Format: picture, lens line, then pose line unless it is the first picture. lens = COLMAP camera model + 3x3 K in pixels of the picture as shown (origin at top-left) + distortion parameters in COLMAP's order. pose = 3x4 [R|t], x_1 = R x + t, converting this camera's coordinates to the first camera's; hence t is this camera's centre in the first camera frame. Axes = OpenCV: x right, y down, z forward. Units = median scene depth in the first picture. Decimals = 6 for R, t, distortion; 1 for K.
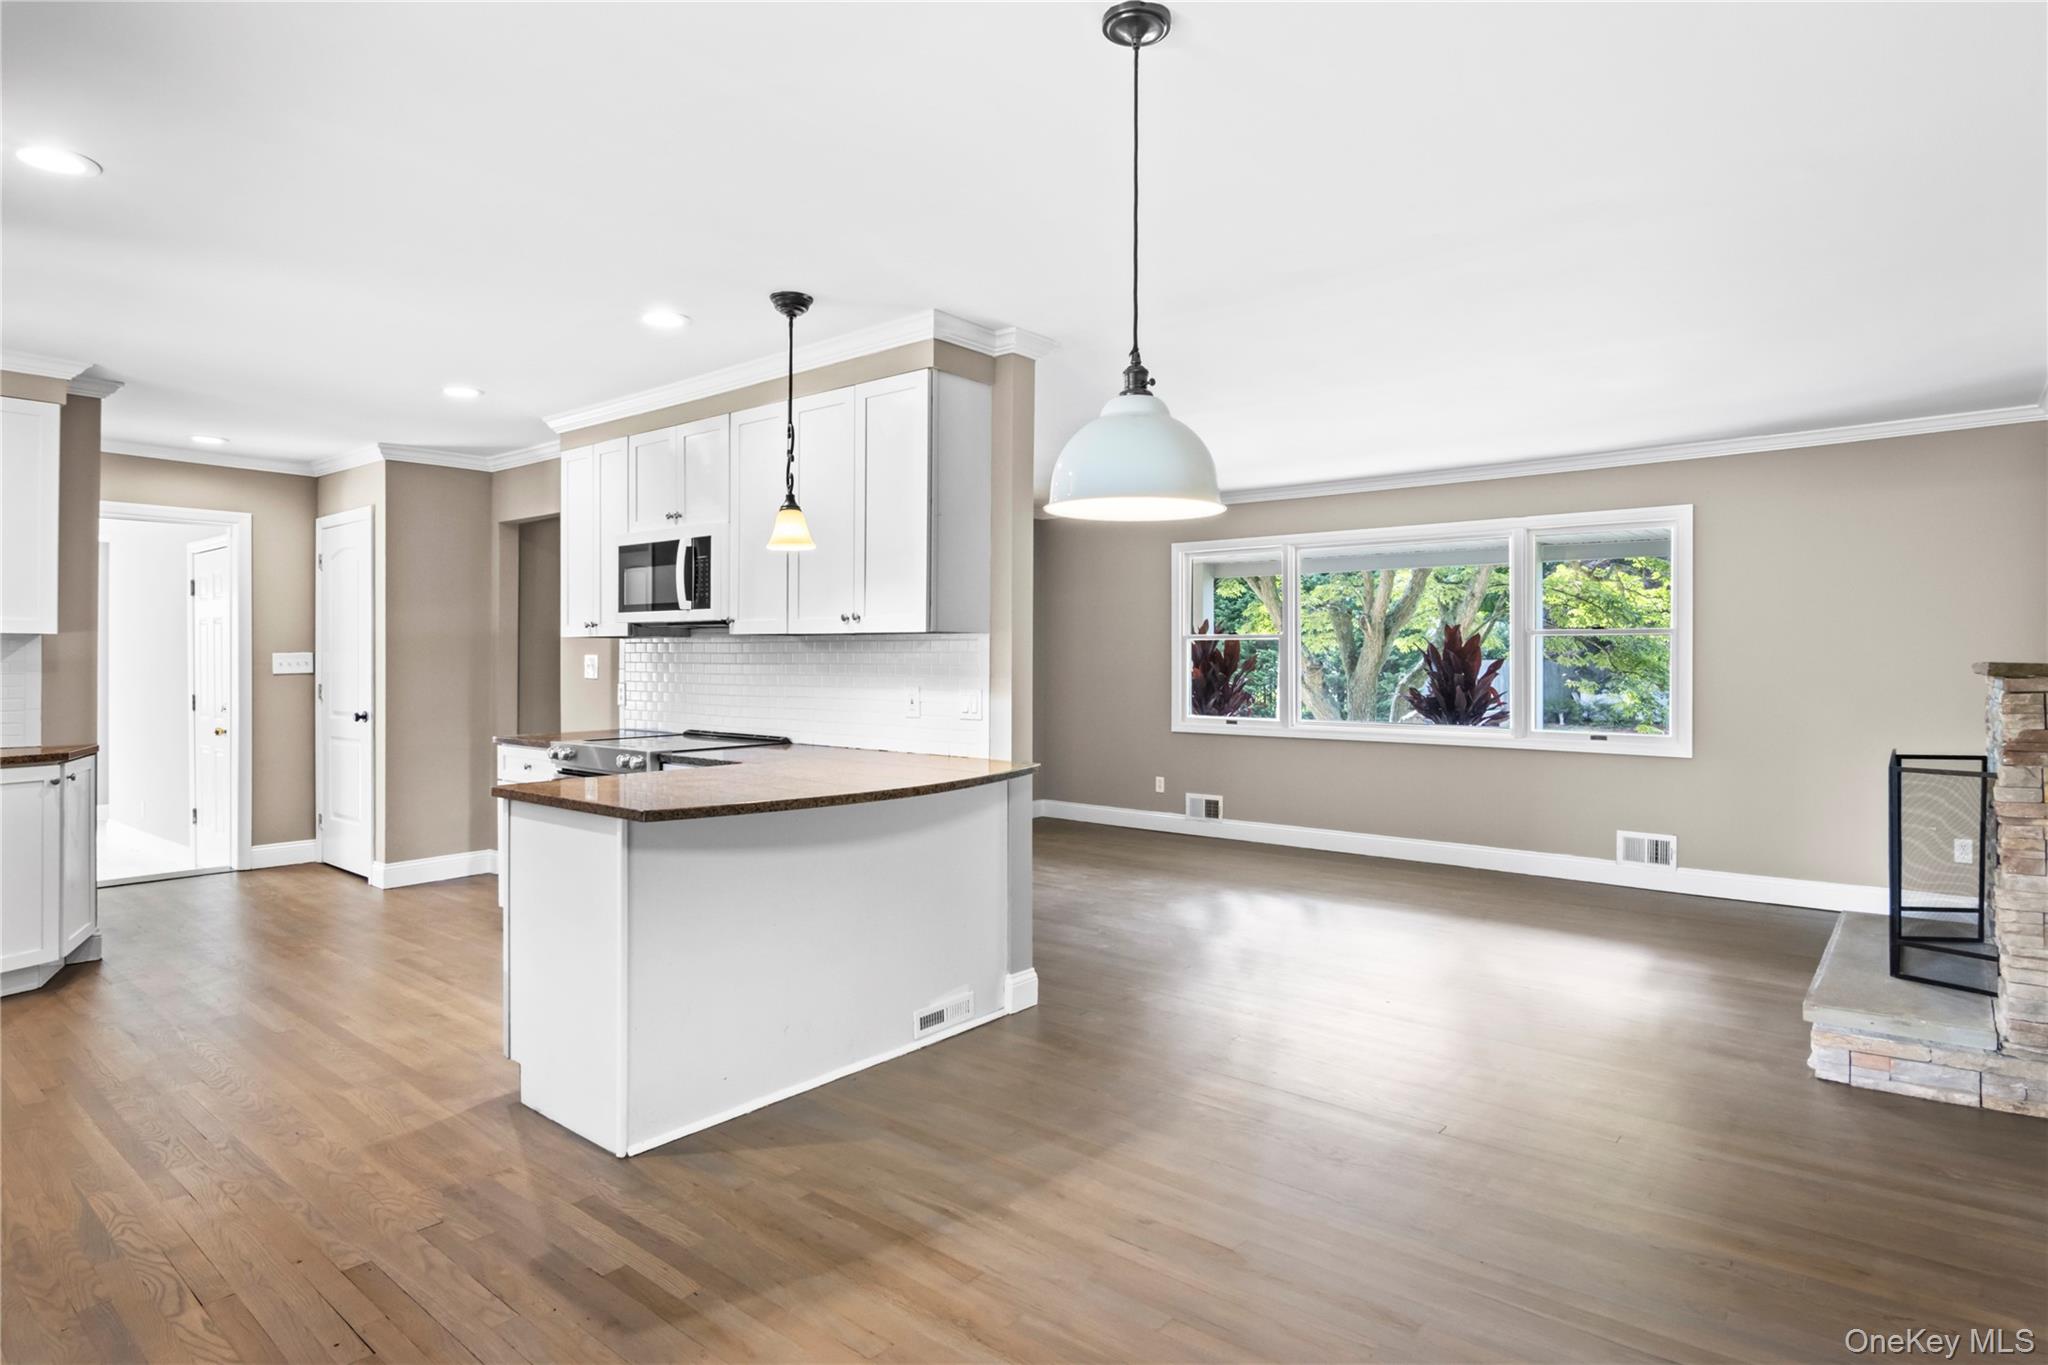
lens RADIAL K [[1096.2, 0, 1048.3], [0, 1096.2, 660.6], [0, 0, 1]] dist [-0.020763, -0.000155]
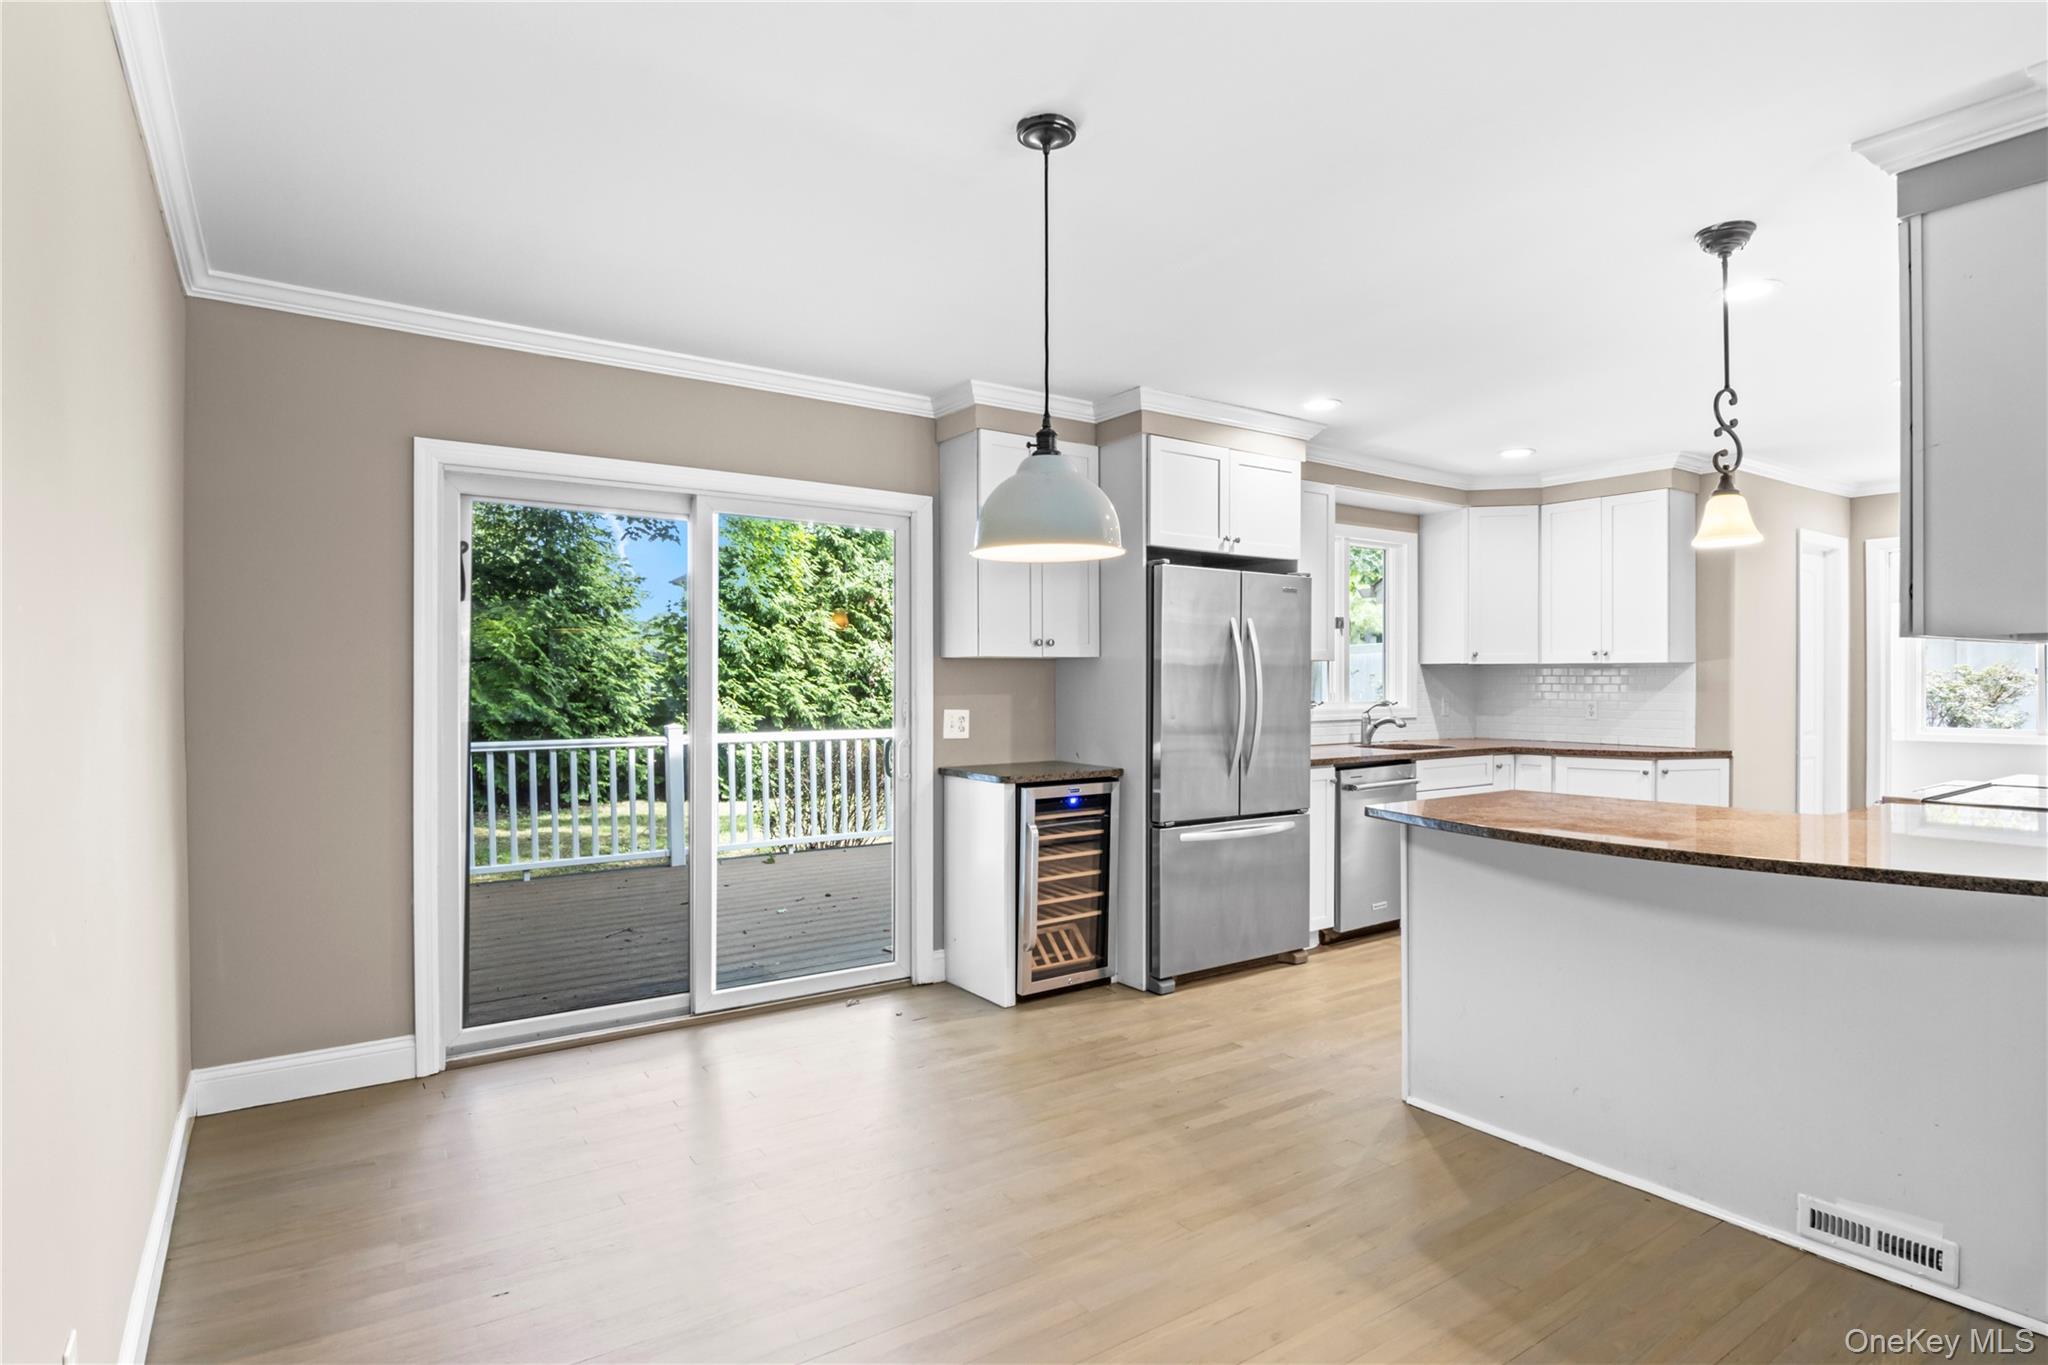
lens RADIAL K [[1071.7, 0, 1021.7], [0, 1071.7, 690.9], [0, 0, 1]] dist [-0.001501, -0.015849]
pose [[-0.281702, 0.007953, -0.959469, 0.751706], [0.000740, 0.999967, 0.008072, -0.001297], [0.959502, 0.001564, -0.281698, 0.824264]]
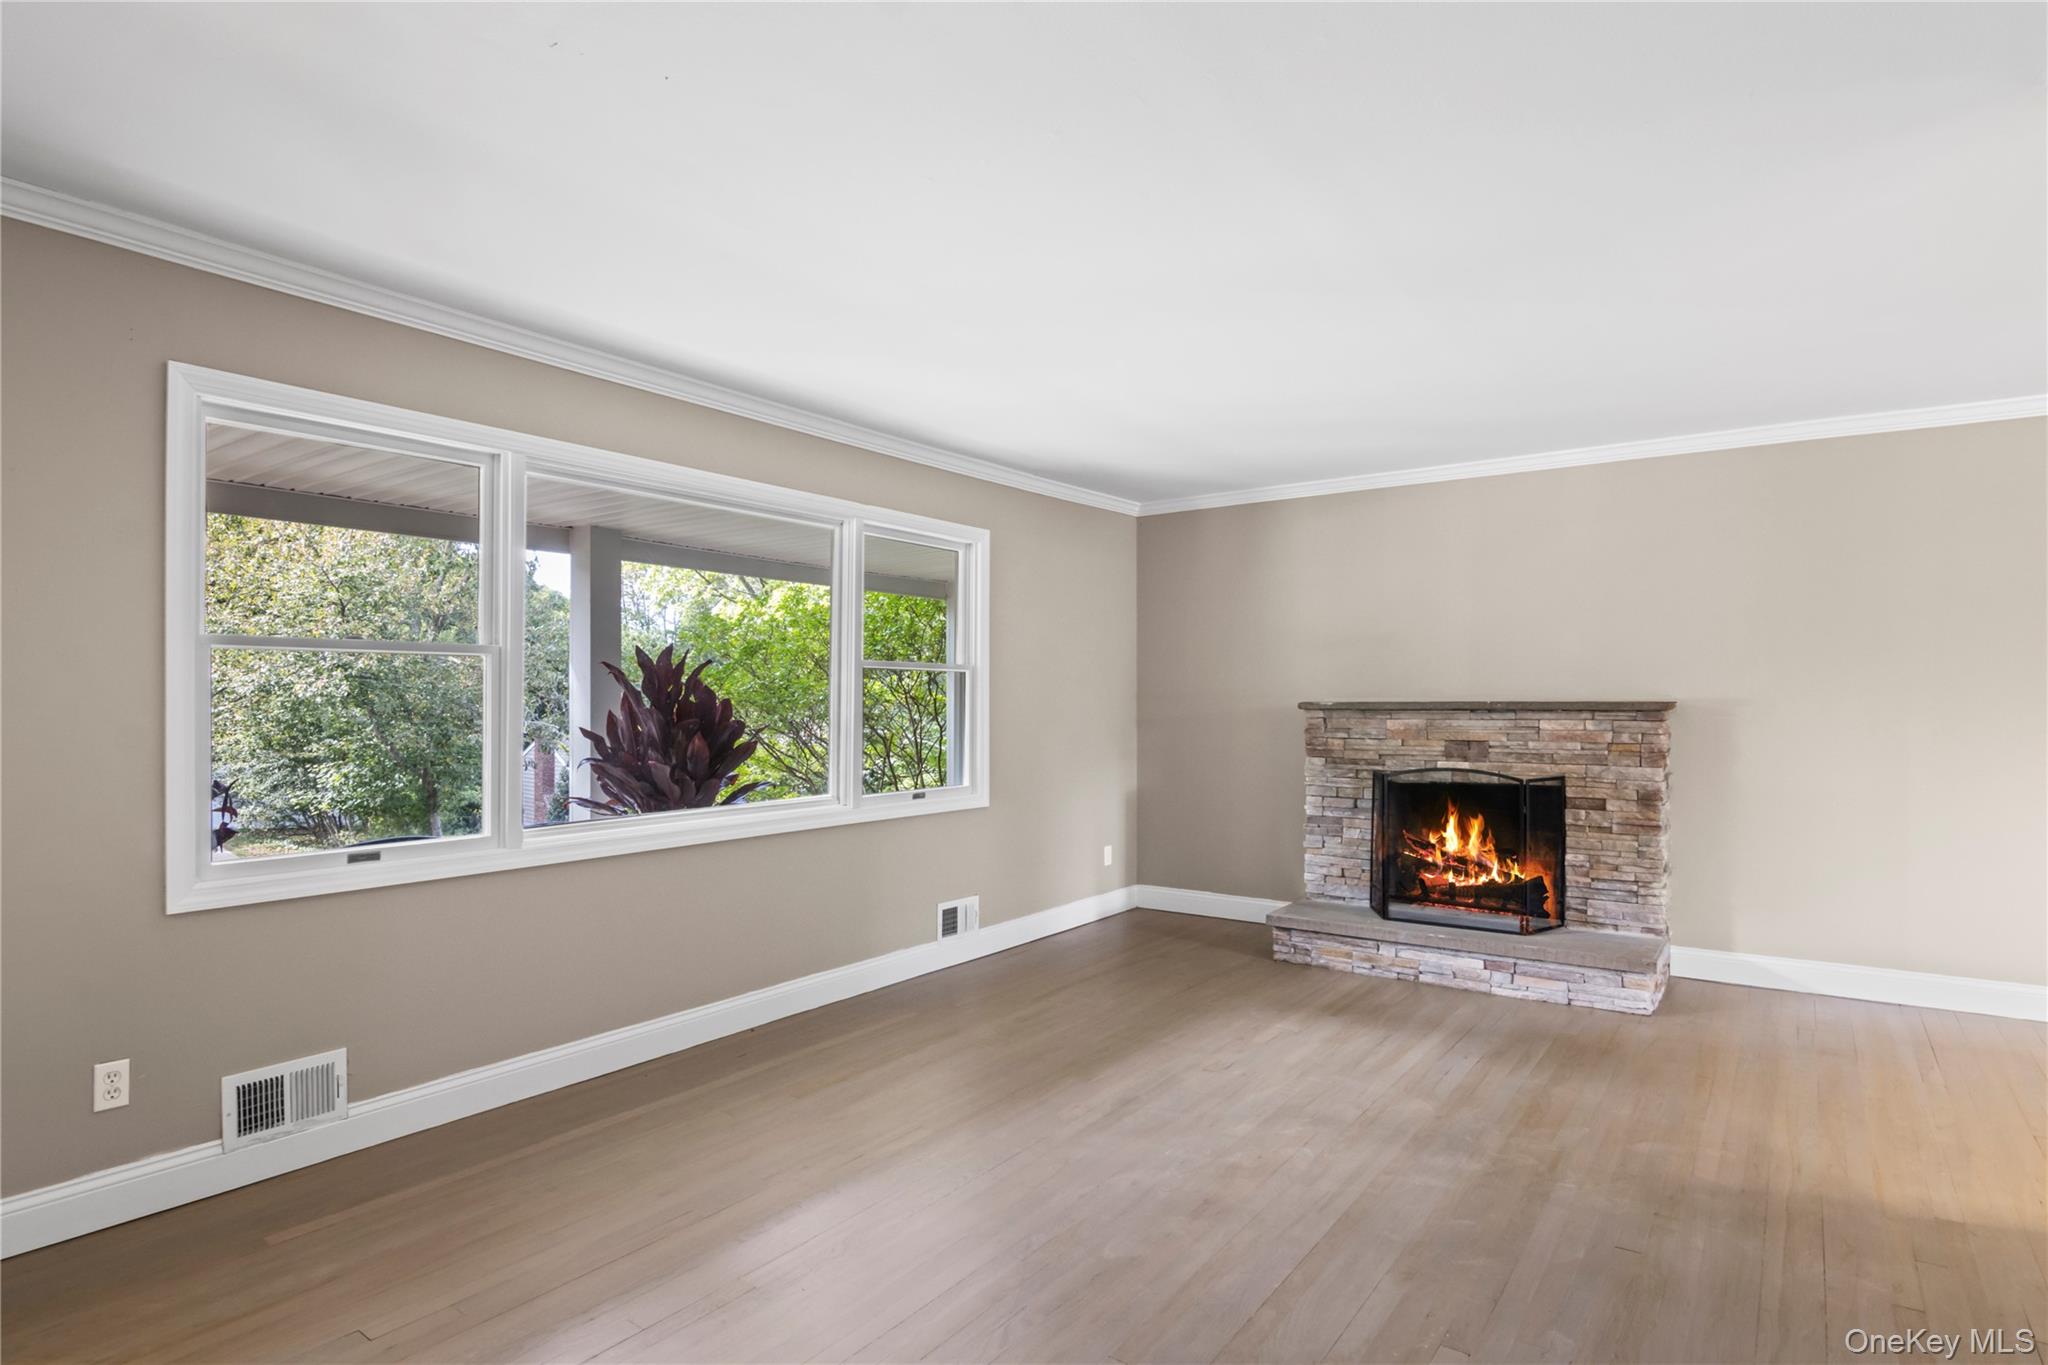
lens RADIAL K [[1071.7, 0, 1021.7], [0, 1071.7, 690.9], [0, 0, 1]] dist [-0.001501, -0.015849]
pose [[-0.042573, 0.005370, 0.999079, -0.591866], [0.000253, 0.999986, -0.005364, -0.007259], [-0.999093, 0.000024, -0.042574, 1.941504]]
